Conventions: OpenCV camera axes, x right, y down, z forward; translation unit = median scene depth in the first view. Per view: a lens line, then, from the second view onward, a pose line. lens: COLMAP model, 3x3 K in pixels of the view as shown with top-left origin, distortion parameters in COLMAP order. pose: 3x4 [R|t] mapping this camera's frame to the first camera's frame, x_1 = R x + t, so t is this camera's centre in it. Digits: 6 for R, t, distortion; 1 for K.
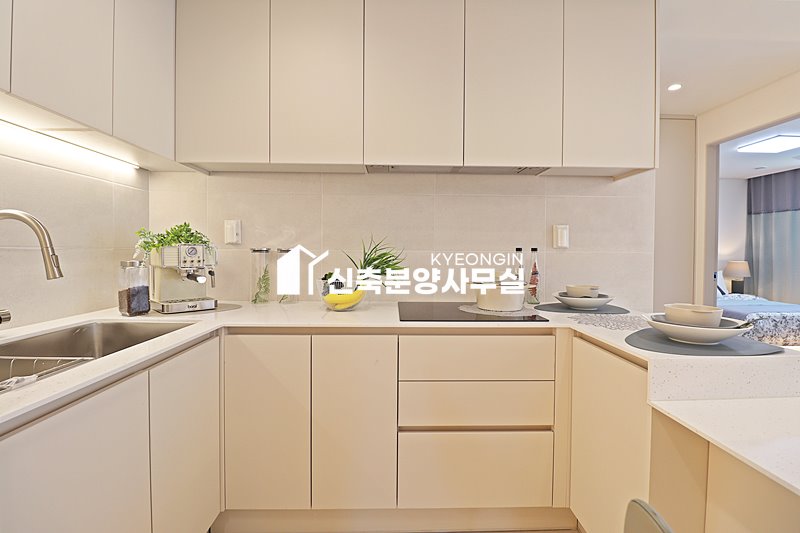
lens RADIAL K [[369.4, 0, 399.4], [0, 369.4, 263.6], [0, 0, 1]] dist [-0.007845, -0.008929]
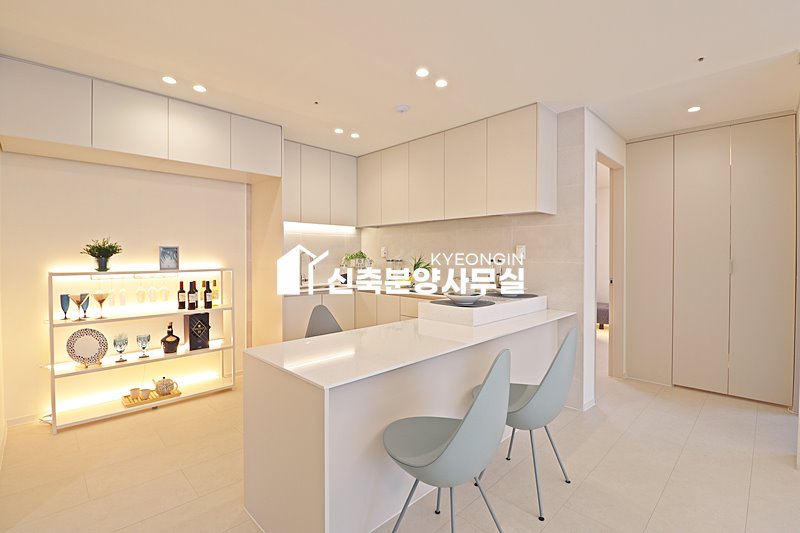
lens RADIAL K [[369.4, 0, 403.2], [0, 369.4, 262.1], [0, 0, 1]] dist [-0.007845, -0.008929]
pose [[0.682550, 0.006830, -0.730807, 1.321340], [-0.018856, 0.999788, -0.008267, -0.009938], [0.730595, 0.019423, 0.682534, -0.478148]]
